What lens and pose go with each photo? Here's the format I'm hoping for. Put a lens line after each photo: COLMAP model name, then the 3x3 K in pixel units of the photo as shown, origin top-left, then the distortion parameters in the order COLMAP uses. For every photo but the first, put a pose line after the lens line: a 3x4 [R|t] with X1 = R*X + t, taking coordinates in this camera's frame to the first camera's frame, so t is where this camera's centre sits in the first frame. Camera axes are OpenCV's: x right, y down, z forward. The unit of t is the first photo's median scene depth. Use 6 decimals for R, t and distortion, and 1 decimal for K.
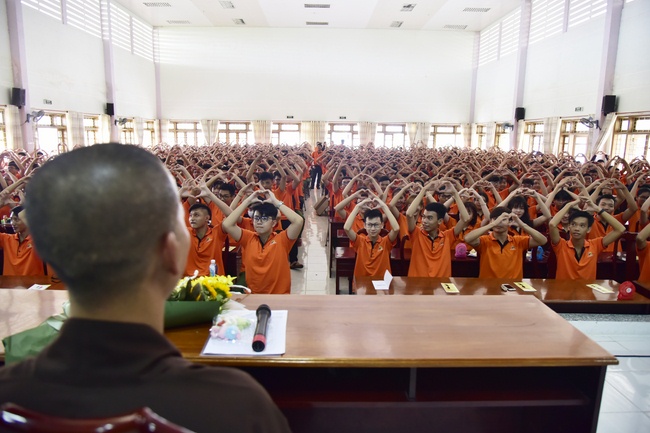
lens RADIAL K [[439.3, 0, 325.0], [0, 439.3, 216.5], [0, 0, 1]] dist [-0.036511, 0.004472]
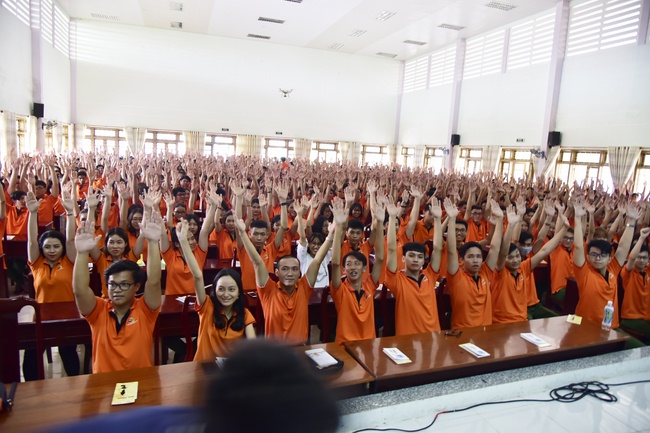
lens RADIAL K [[439.3, 0, 325.0], [0, 439.3, 216.5], [0, 0, 1]] dist [-0.036511, 0.004472]
pose [[0.952371, -0.001437, 0.304939, -0.173825], [0.009575, 0.999637, -0.025195, -0.011357], [-0.304793, 0.026915, 0.952038, 0.030127]]
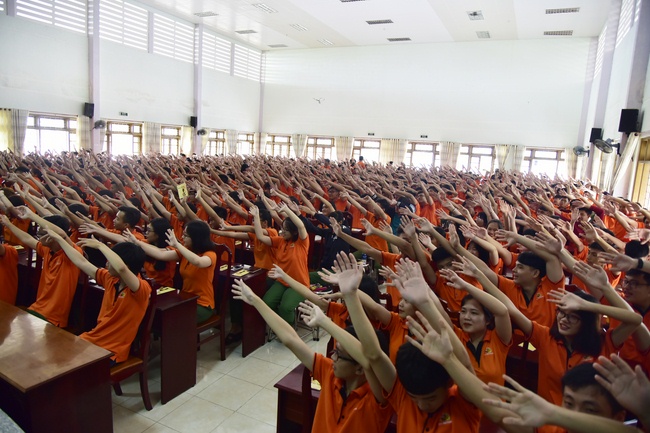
lens RADIAL K [[439.3, 0, 325.0], [0, 439.3, 216.5], [0, 0, 1]] dist [-0.036511, 0.004472]
pose [[0.890725, 0.109533, -0.441147, 0.303050], [-0.129218, 0.991507, -0.014722, -0.014130], [0.435788, 0.070117, 0.897314, 0.078959]]
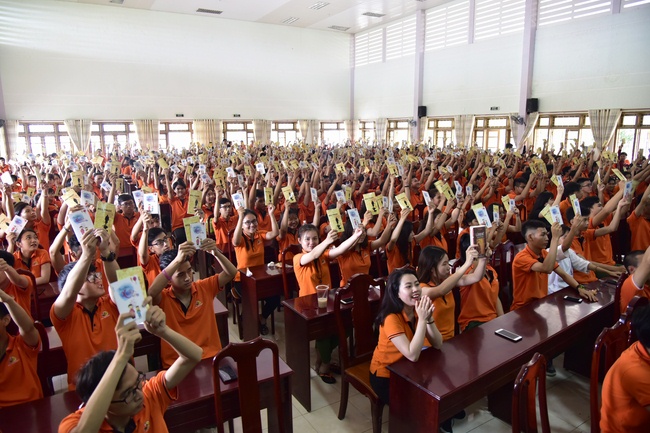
lens RADIAL K [[439.3, 0, 325.0], [0, 439.3, 216.5], [0, 0, 1]] dist [-0.036511, 0.004472]
pose [[0.867504, -0.116076, 0.483697, -0.289893], [0.110463, 0.993067, 0.040199, -0.030374], [-0.485010, 0.018558, 0.874312, 0.104064]]
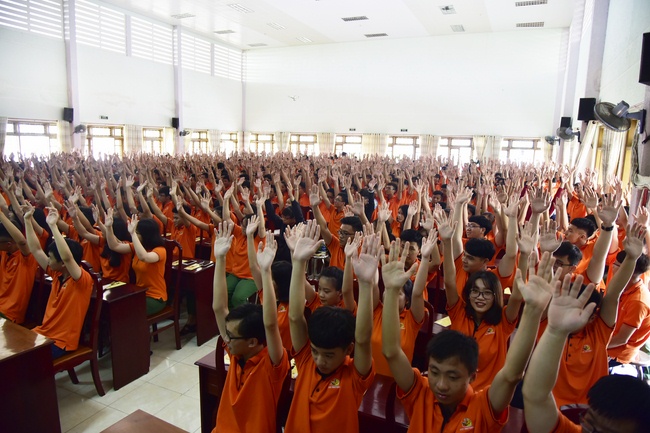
lens RADIAL K [[437.5, 0, 325.0], [0, 437.5, 216.5], [0, 0, 1]] dist [-0.035813, 0.003792]
pose [[0.900640, 0.082845, -0.426596, 0.326368], [-0.095115, 0.995438, -0.007495, -0.015208], [0.424029, 0.047325, 0.904411, 0.078701]]
